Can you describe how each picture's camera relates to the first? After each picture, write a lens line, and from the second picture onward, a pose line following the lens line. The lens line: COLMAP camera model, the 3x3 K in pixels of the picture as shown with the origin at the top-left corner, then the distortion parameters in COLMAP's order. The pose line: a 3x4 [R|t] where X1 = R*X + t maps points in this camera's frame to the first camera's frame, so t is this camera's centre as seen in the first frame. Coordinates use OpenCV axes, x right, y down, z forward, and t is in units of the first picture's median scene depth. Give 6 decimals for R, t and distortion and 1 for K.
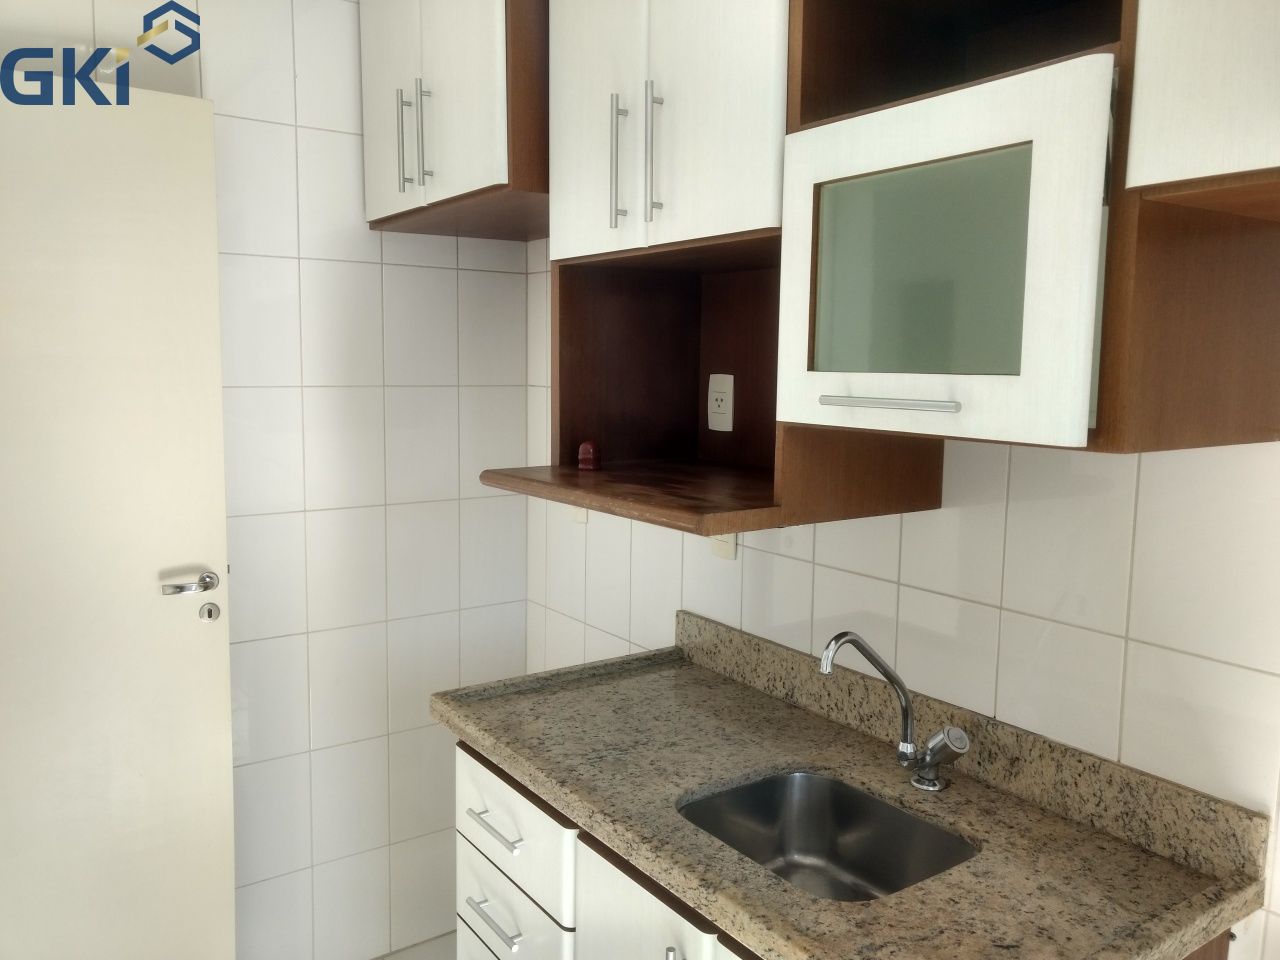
lens RADIAL K [[1003.2, 0, 674.5], [0, 1003.2, 476.0], [0, 0, 1]] dist [0.017550, -0.008073]
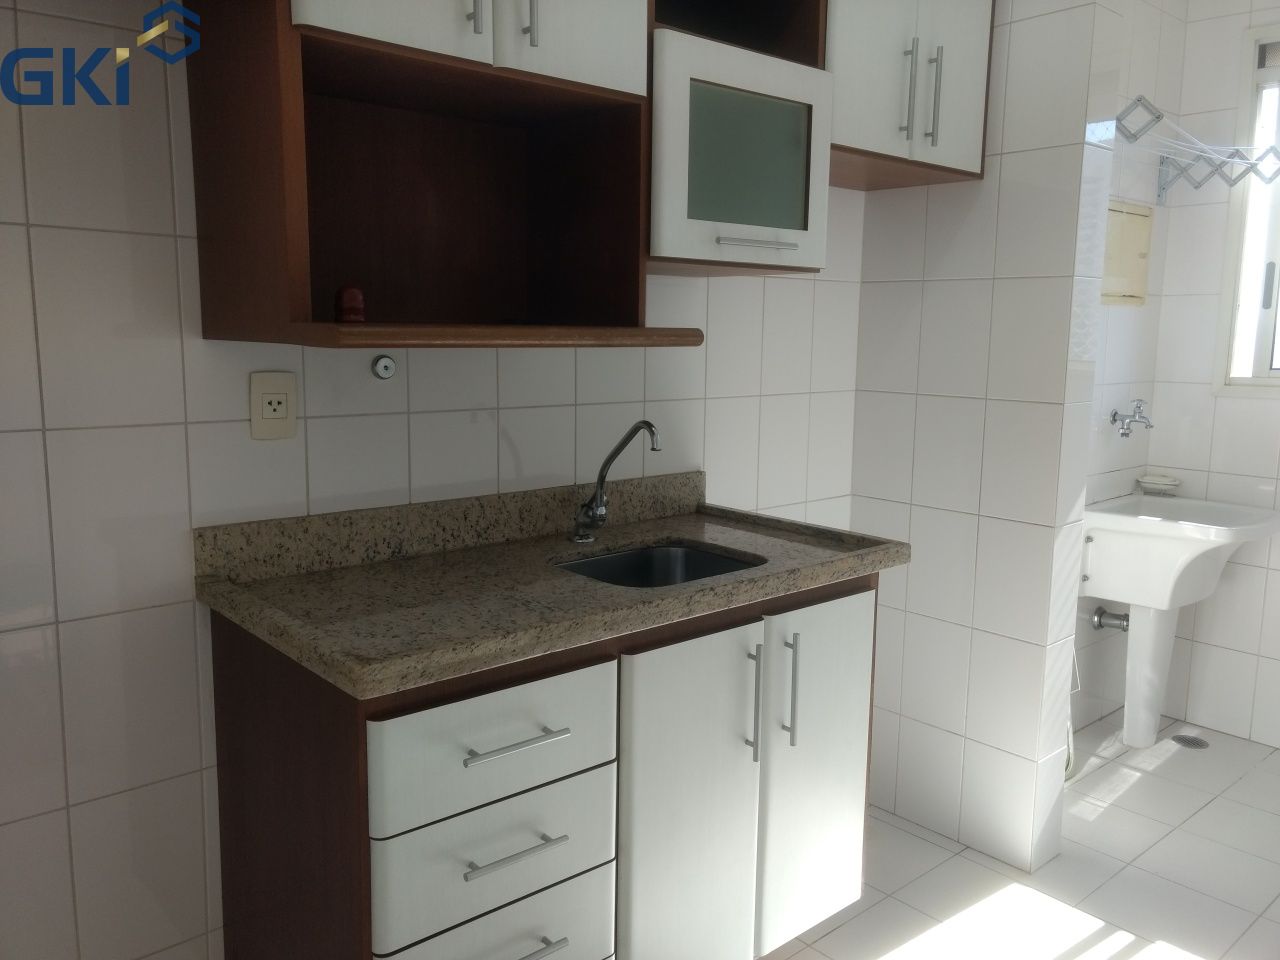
lens RADIAL K [[1003.2, 0, 638.9], [0, 1003.2, 470.4], [0, 0, 1]] dist [0.017550, -0.008073]
pose [[-0.090687, -0.163467, 0.982372, -0.930168], [0.095976, 0.980410, 0.172001, -0.007616], [-0.991244, 0.109882, -0.073222, 0.892351]]
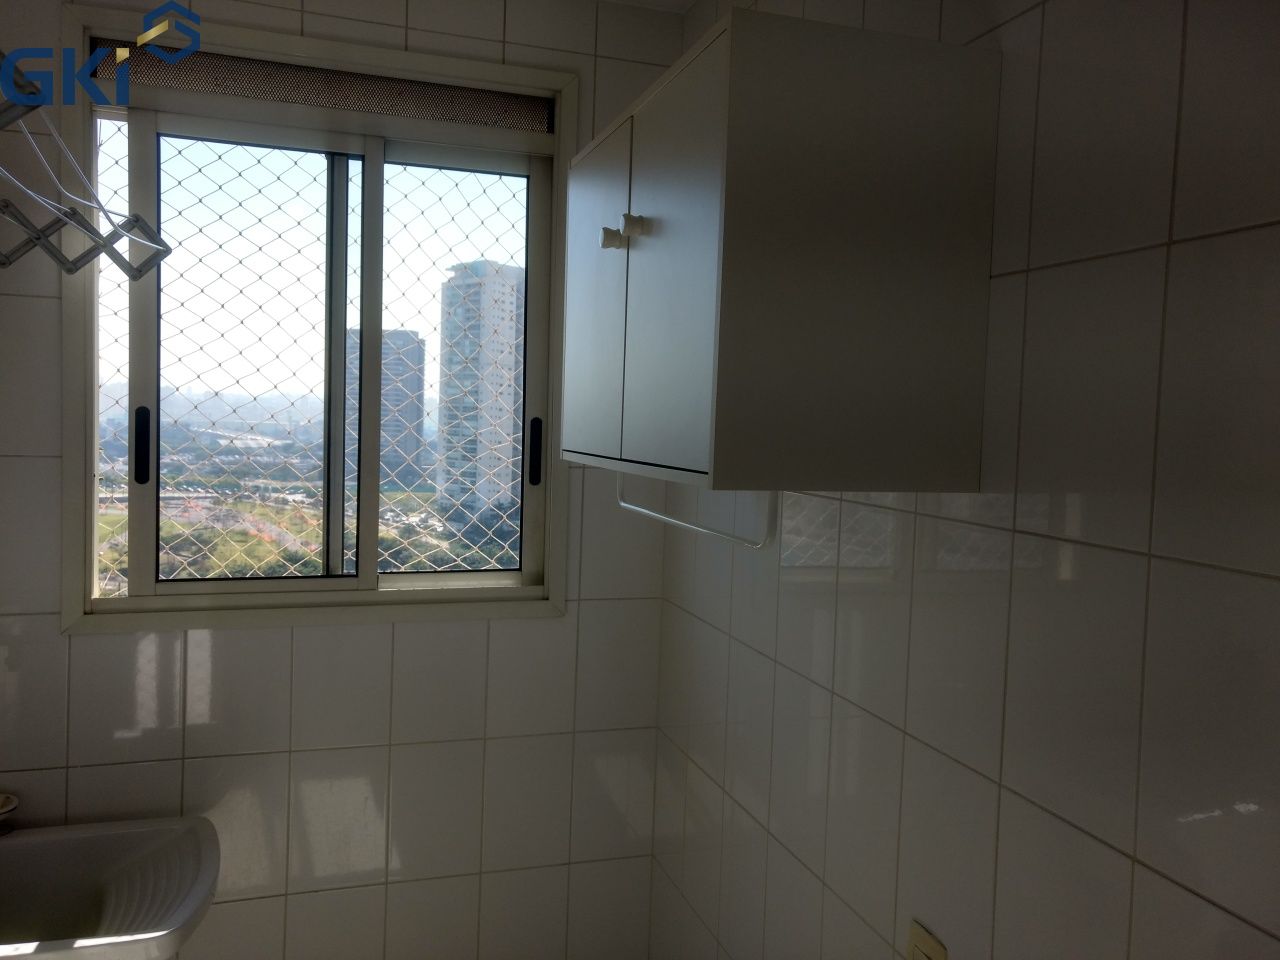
lens RADIAL K [[1003.2, 0, 656.0], [0, 1003.2, 501.1], [0, 0, 1]] dist [0.017550, -0.008073]
pose [[-0.957050, -0.074343, 0.280230, -0.009171], [-0.020627, 0.981575, 0.189961, -0.074019], [-0.289189, 0.176022, -0.940950, 0.458070]]
